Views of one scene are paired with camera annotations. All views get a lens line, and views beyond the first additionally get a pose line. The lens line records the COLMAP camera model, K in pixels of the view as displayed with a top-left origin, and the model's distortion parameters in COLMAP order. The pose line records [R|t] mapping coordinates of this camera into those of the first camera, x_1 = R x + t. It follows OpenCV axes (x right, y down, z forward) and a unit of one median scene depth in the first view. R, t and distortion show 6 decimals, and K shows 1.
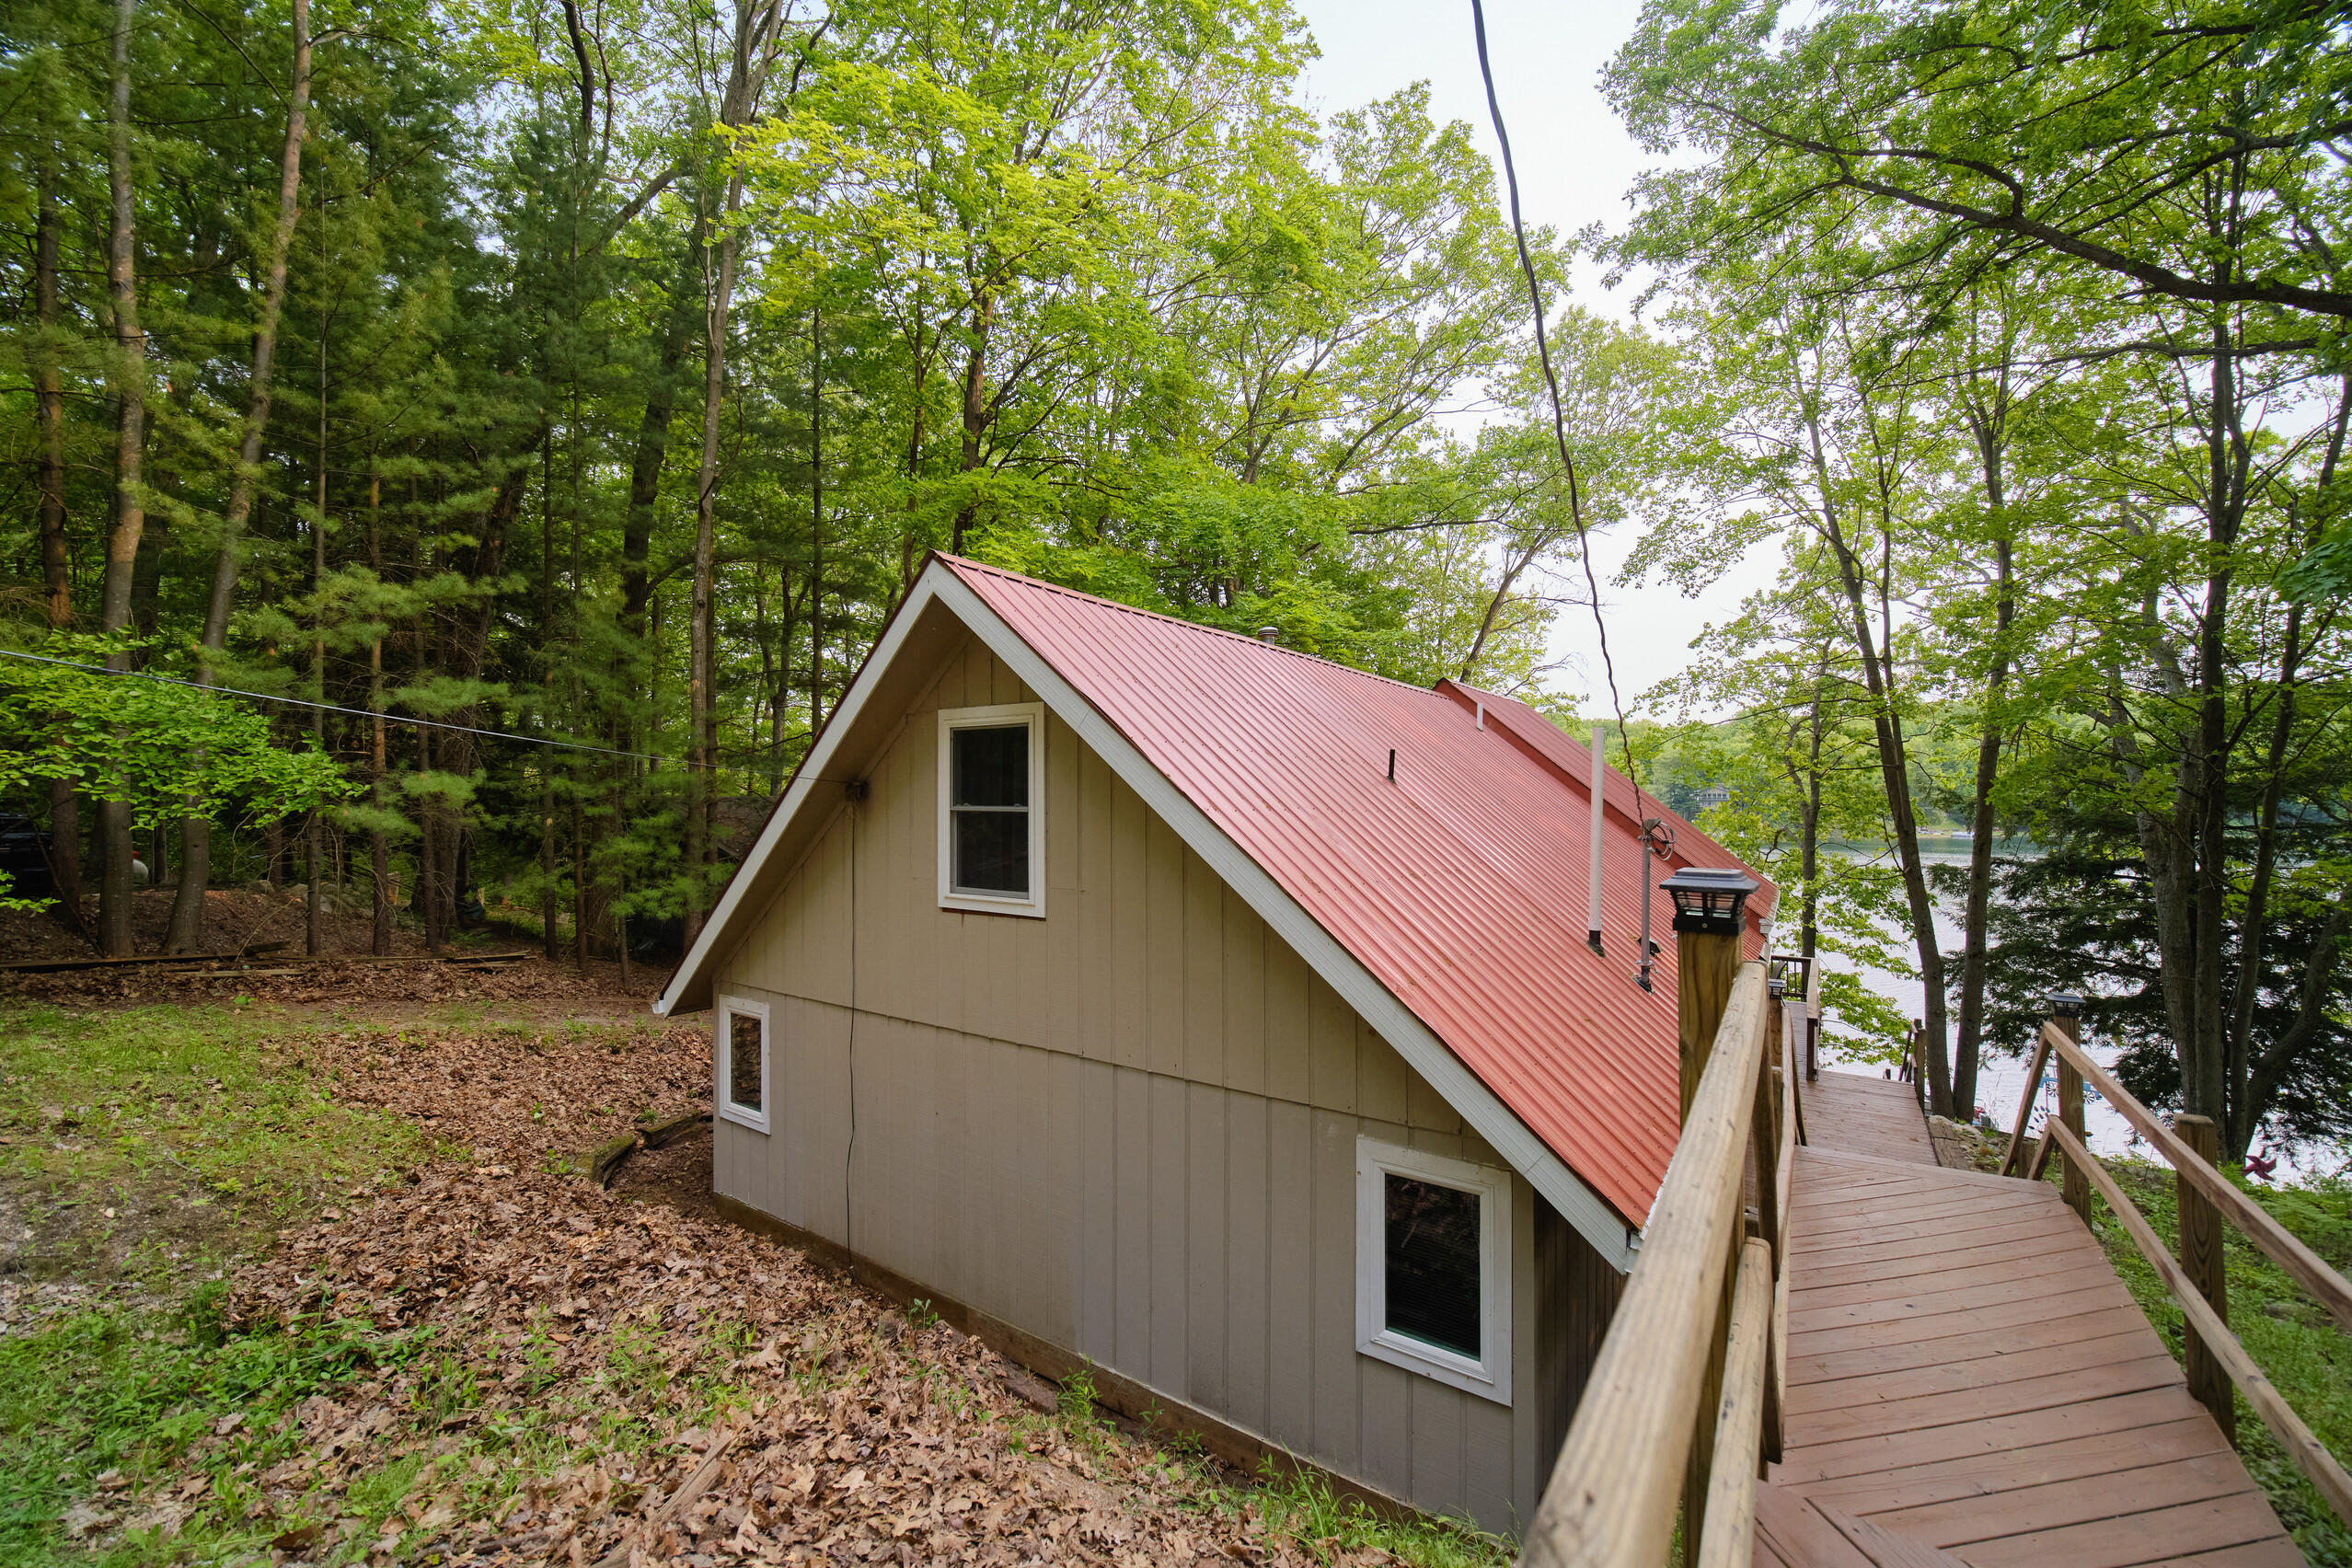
lens RADIAL K [[924.2, 0, 1159.0], [0, 924.2, 814.8], [0, 0, 1]] dist [-0.003965, -0.000561]
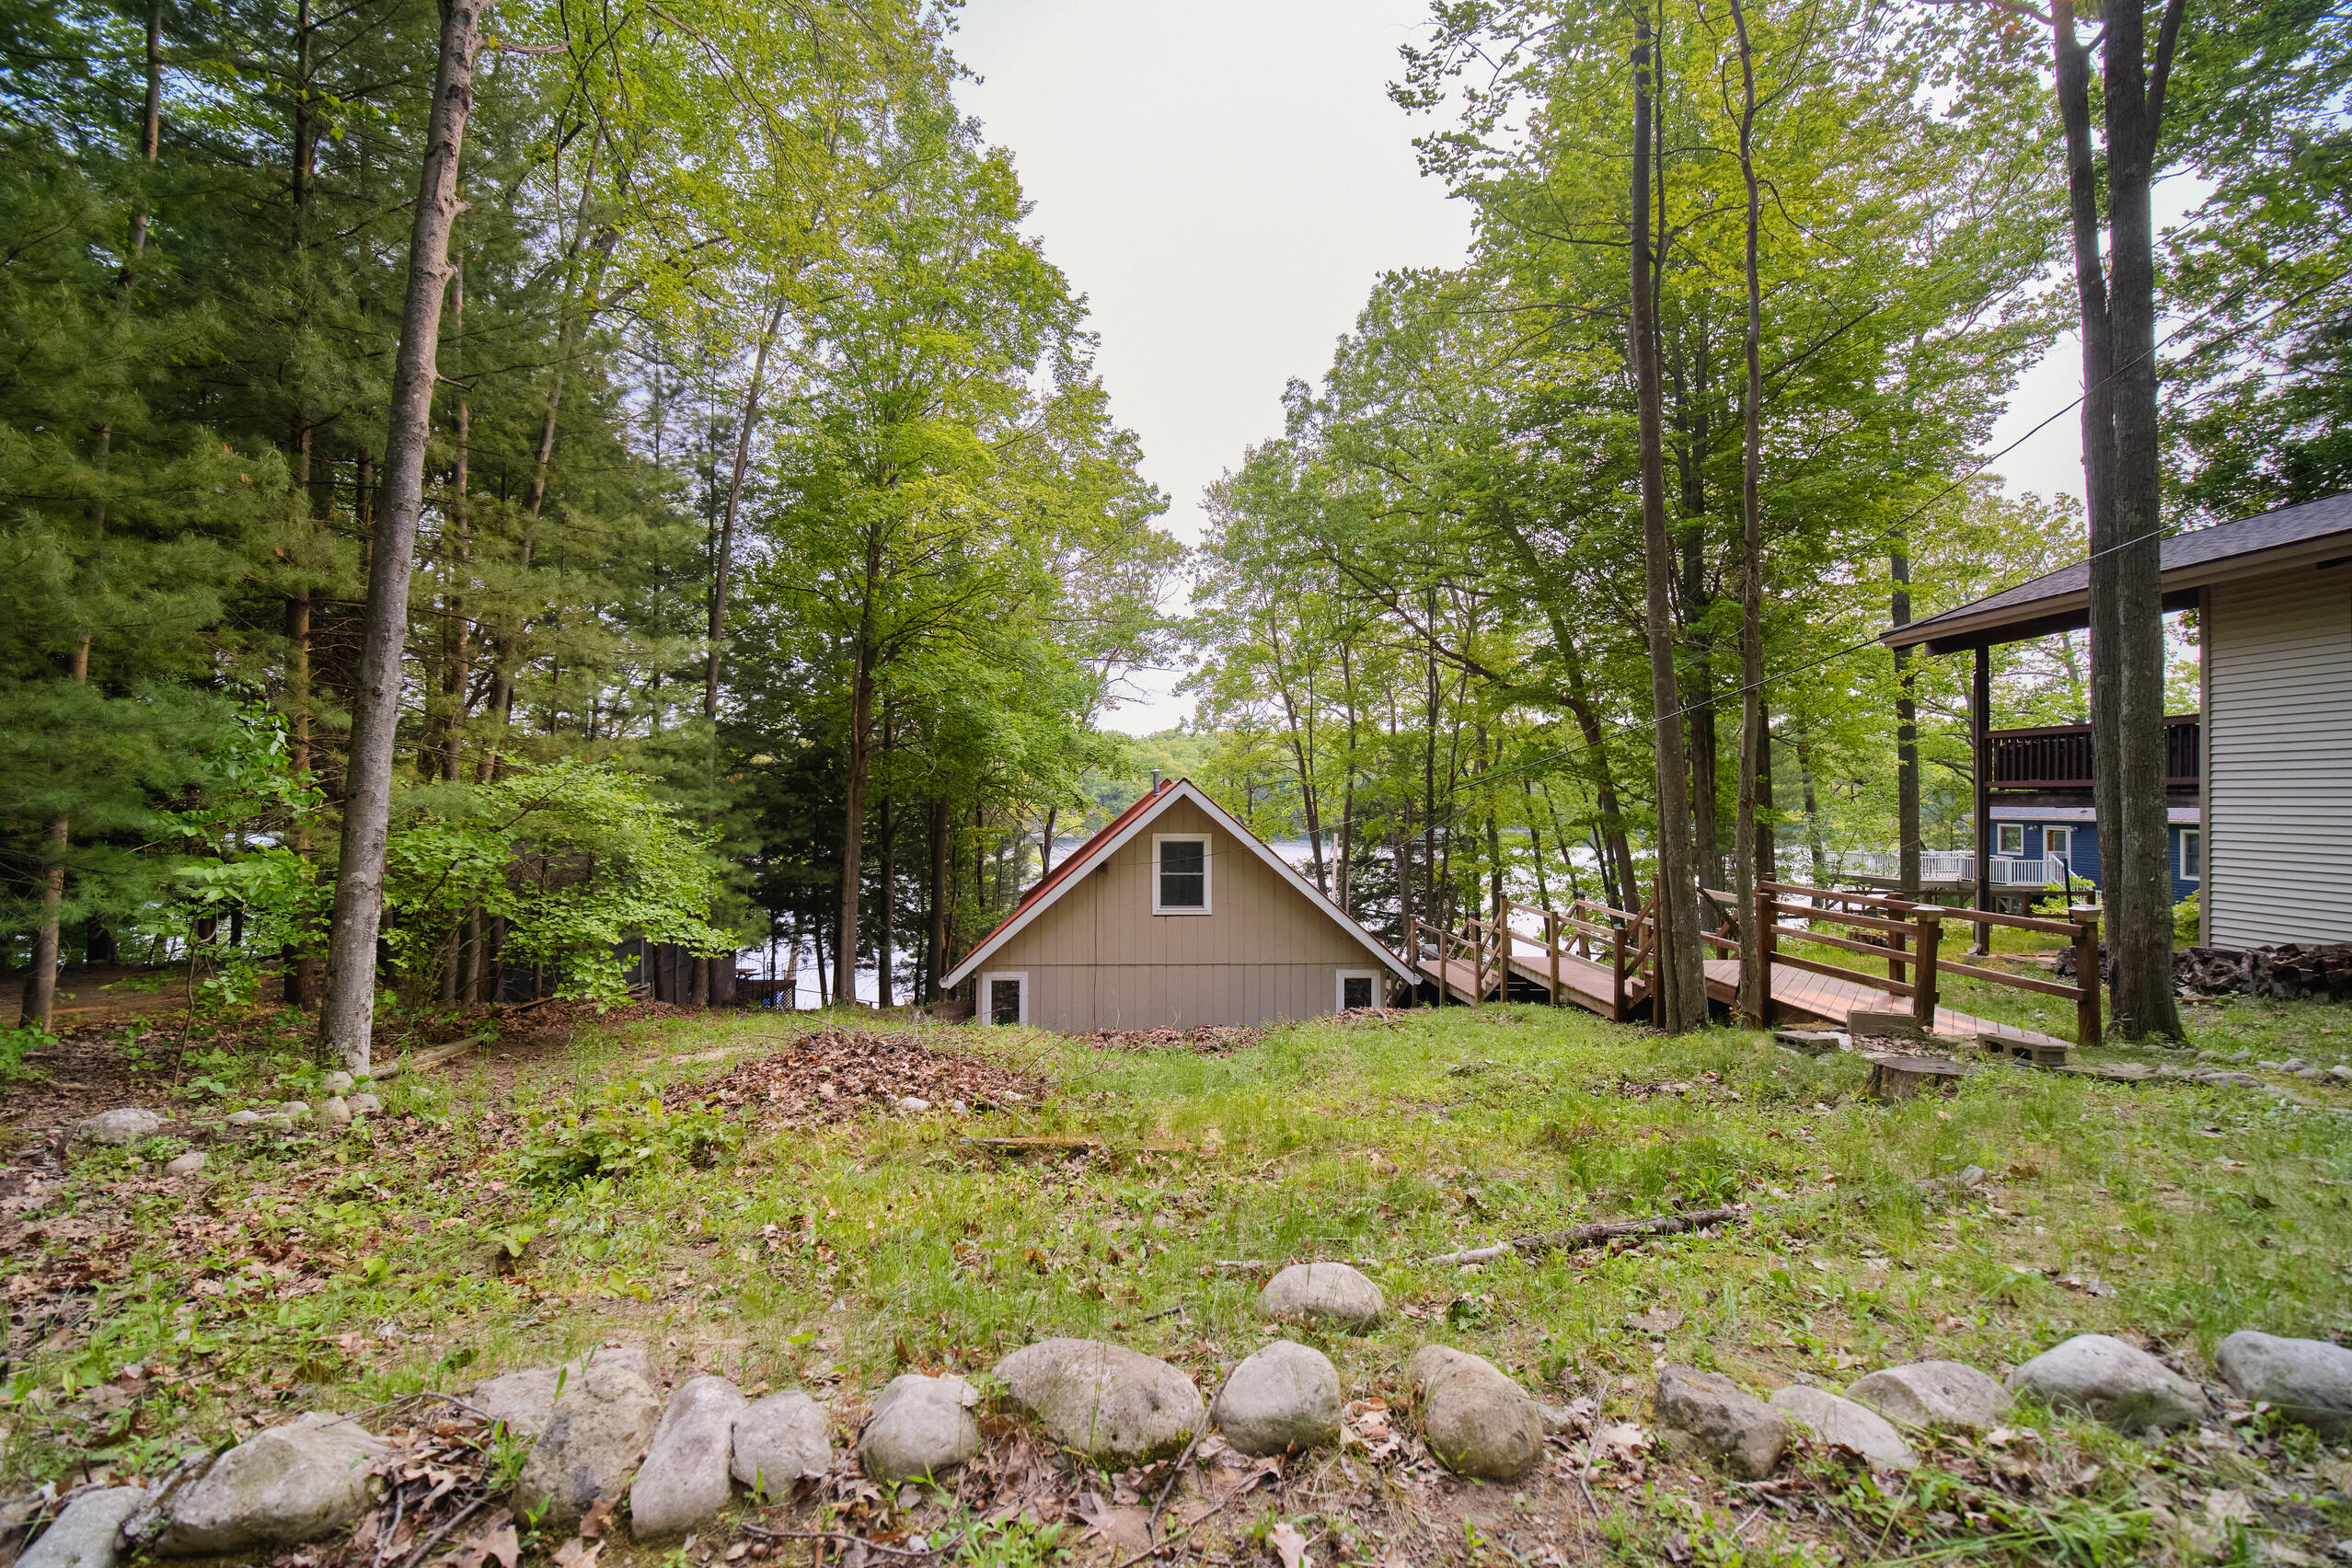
lens RADIAL K [[924.2, 0, 1179.8], [0, 924.2, 790.3], [0, 0, 1]] dist [-0.003965, -0.000561]
pose [[0.782331, 0.009871, 0.622784, -0.563553], [0.004506, 0.999759, -0.021506, -0.057427], [-0.622846, 0.019631, 0.782098, -0.313525]]
